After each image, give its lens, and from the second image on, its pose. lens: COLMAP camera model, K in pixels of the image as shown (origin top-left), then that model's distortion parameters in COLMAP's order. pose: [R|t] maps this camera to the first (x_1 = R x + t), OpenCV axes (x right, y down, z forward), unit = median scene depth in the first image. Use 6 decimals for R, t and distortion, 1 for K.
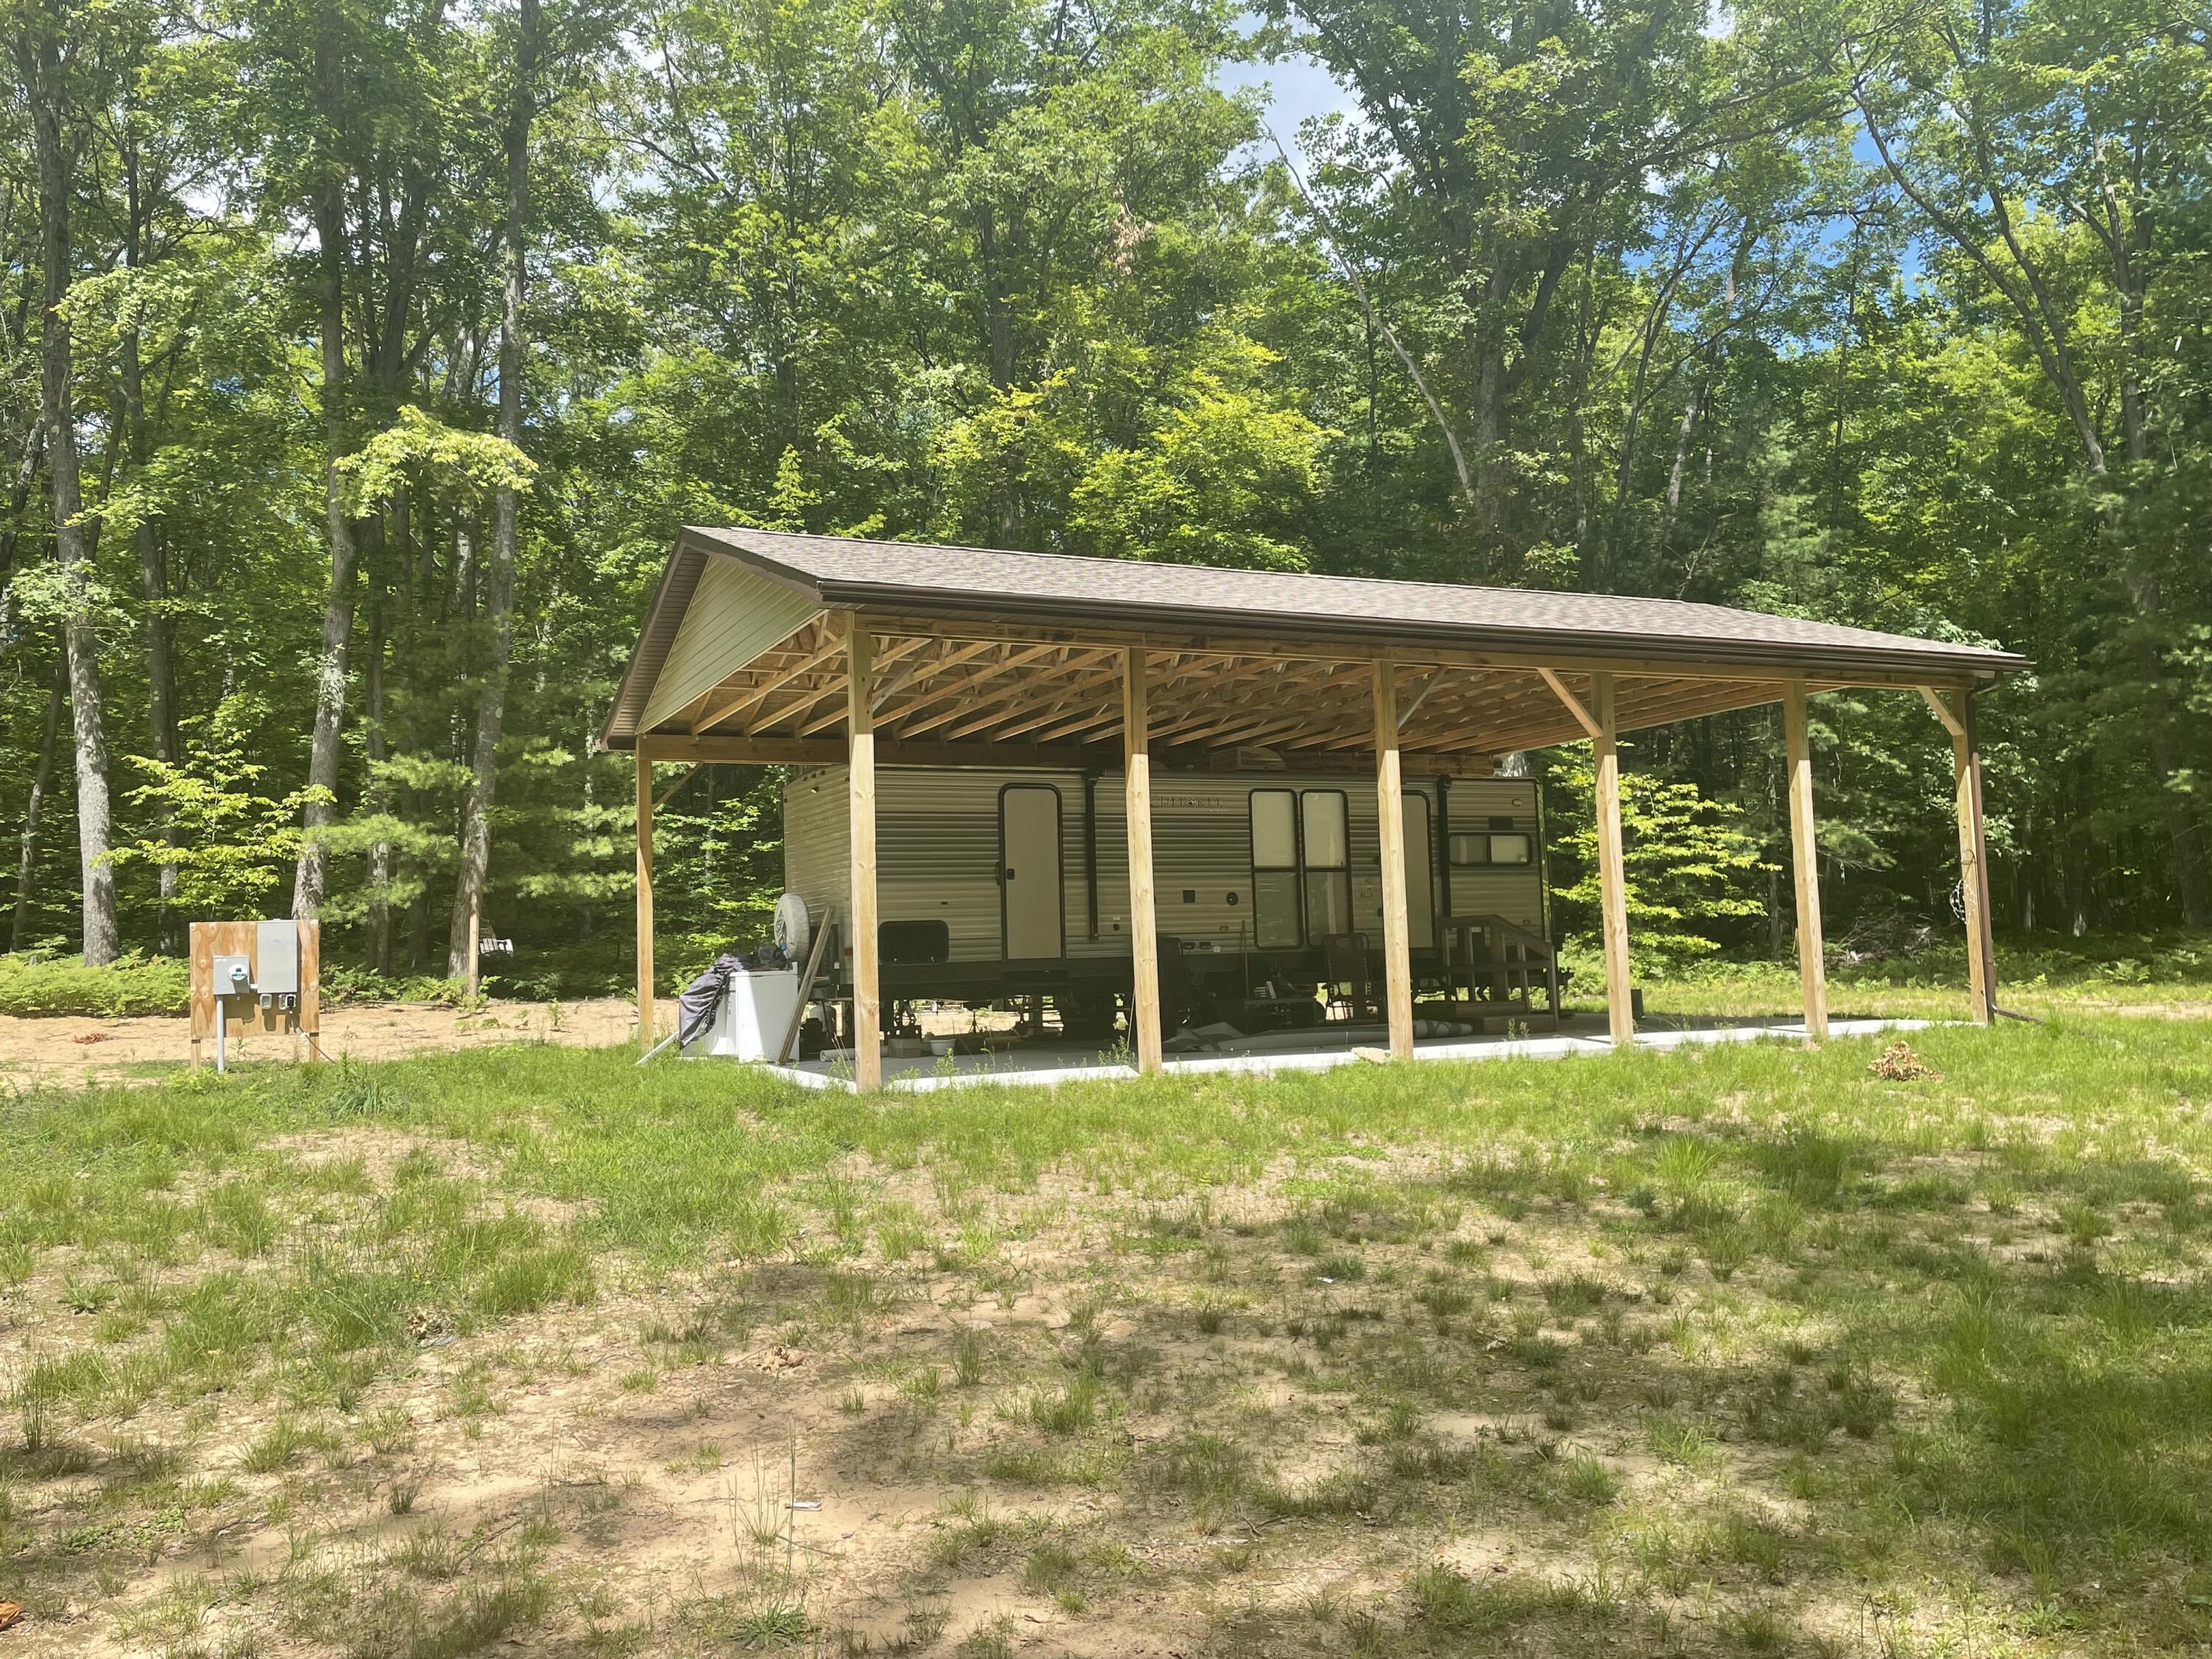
lens RADIAL K [[1746.9, 0, 1104.2], [0, 1746.9, 842.5], [0, 0, 1]] dist [0.091952, -0.105045]
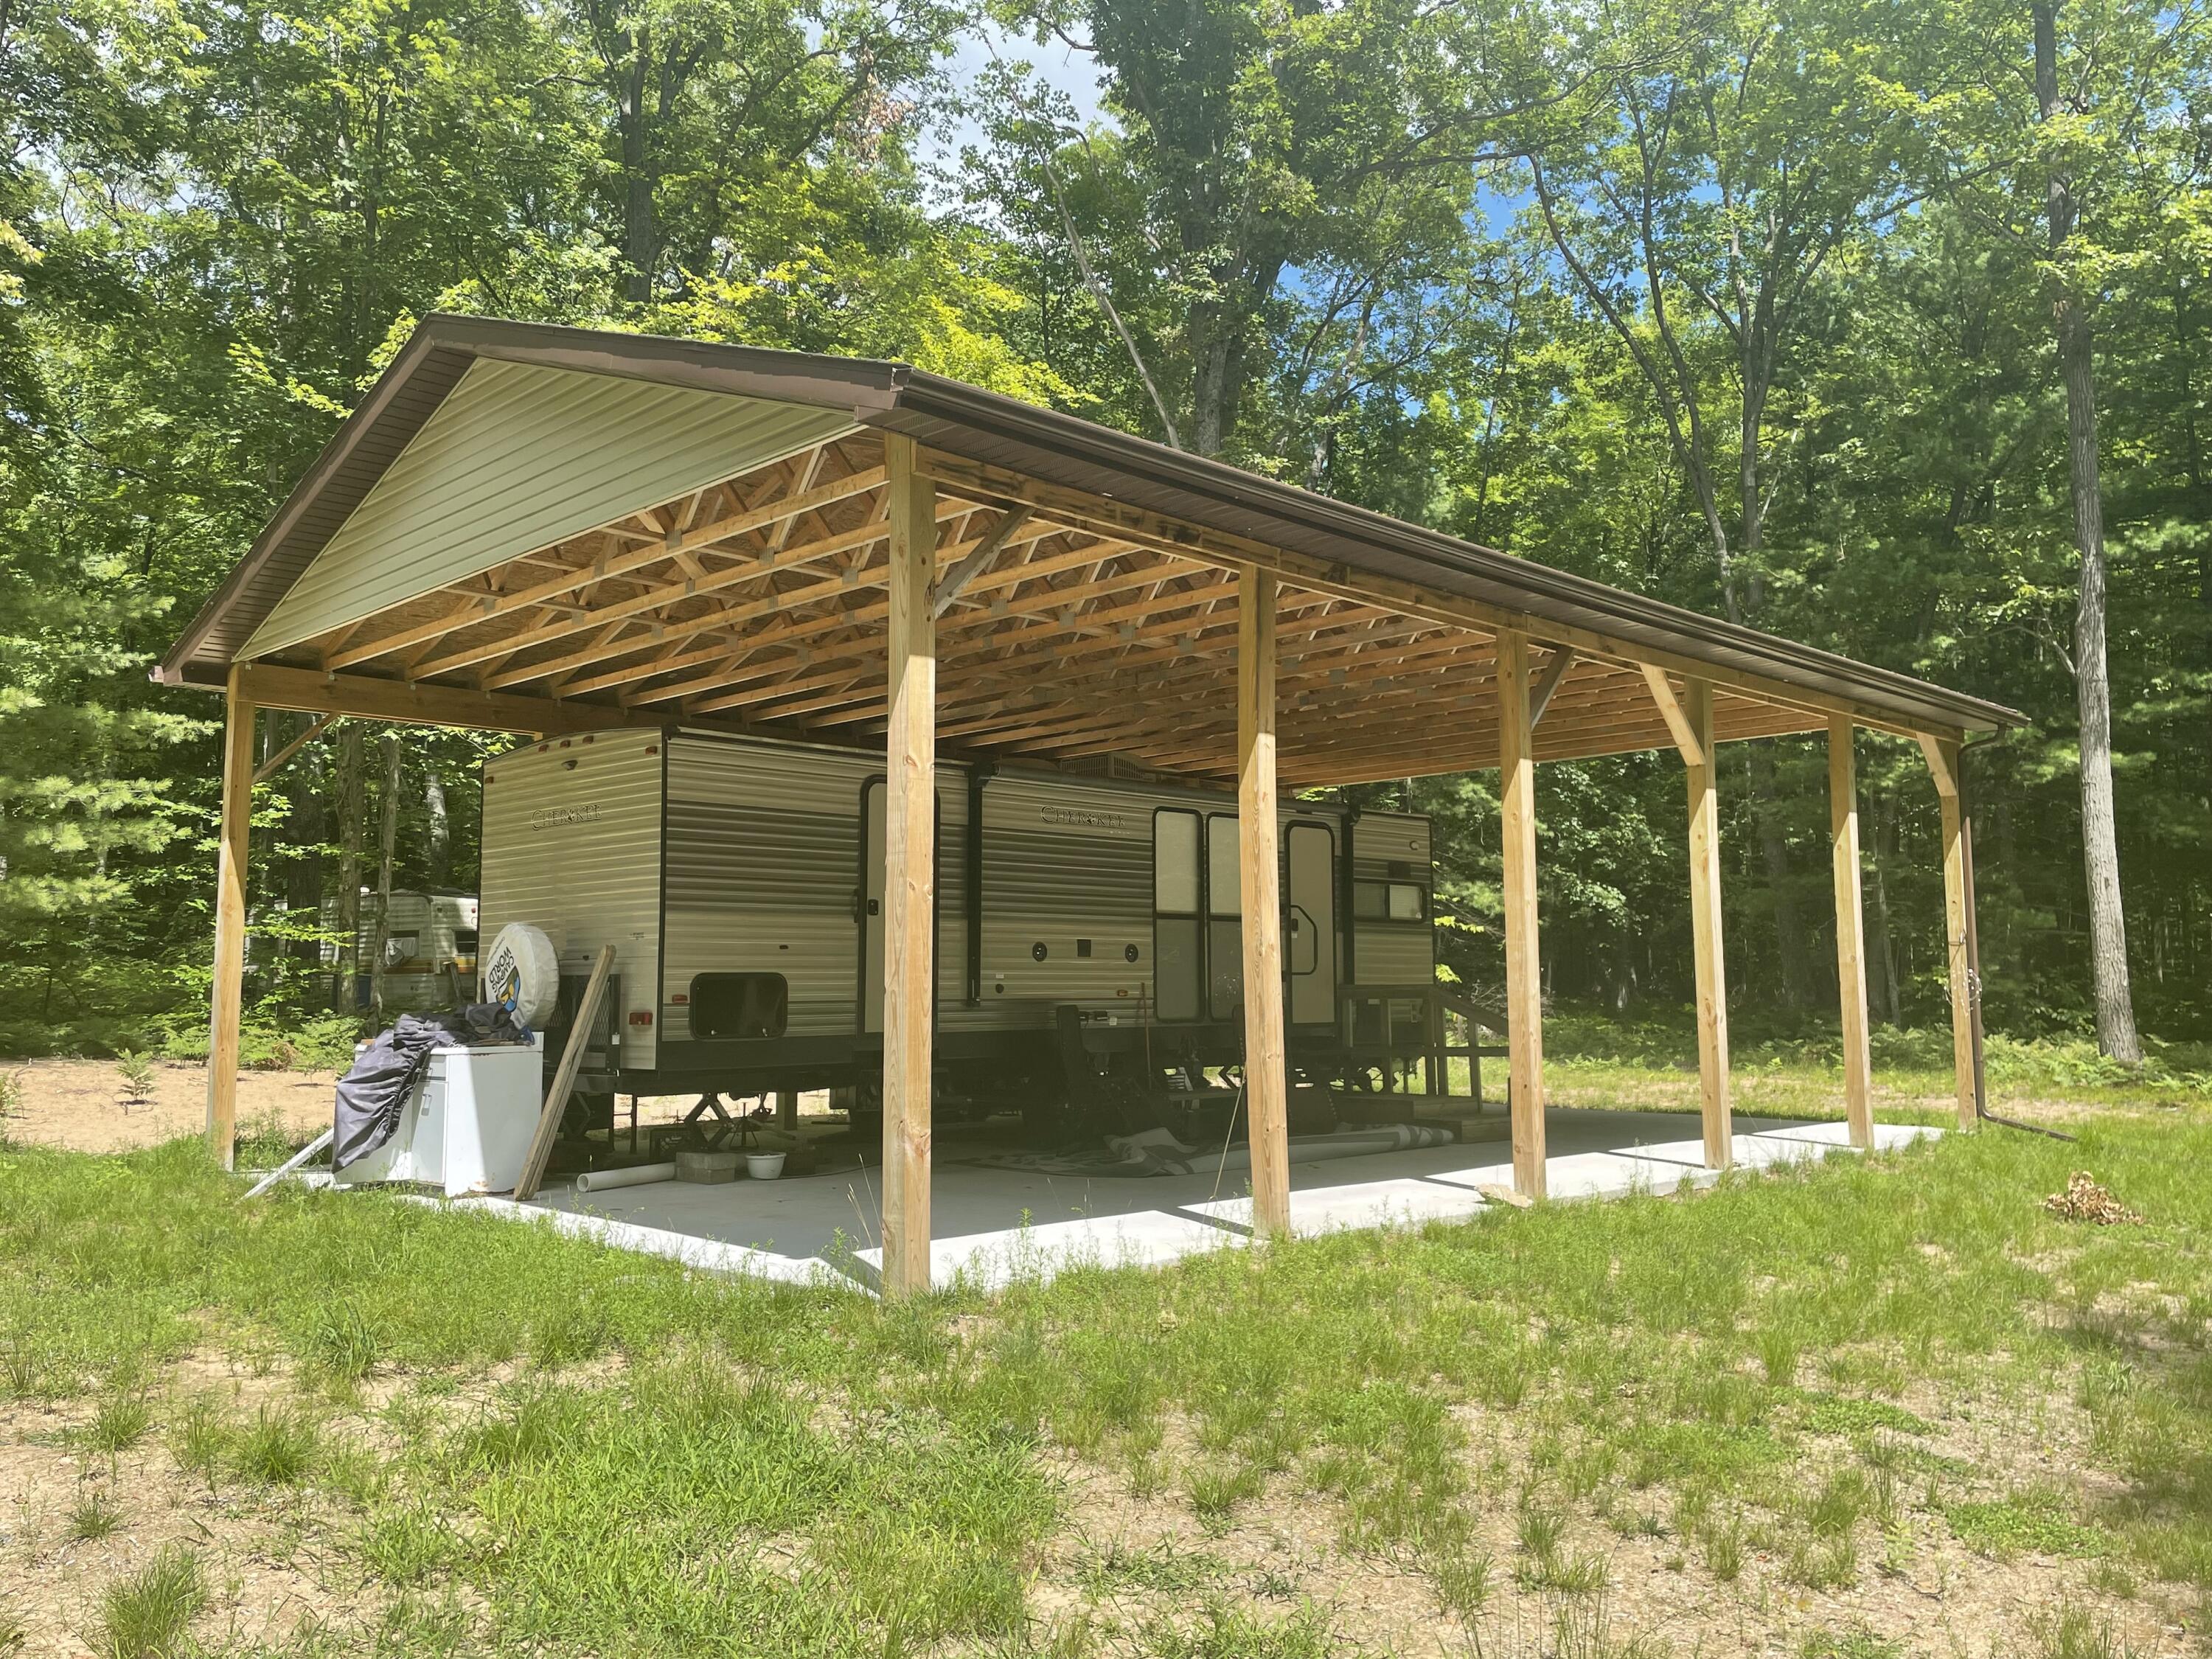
lens RADIAL K [[1765.8, 0, 1104.4], [0, 1765.8, 800.8], [0, 0, 1]] dist [0.081699, -0.115751]
pose [[0.945721, 0.063299, 0.318756, -0.168908], [-0.048154, 0.997315, -0.055179, 0.009176], [-0.321393, 0.036834, 0.946229, 0.280646]]
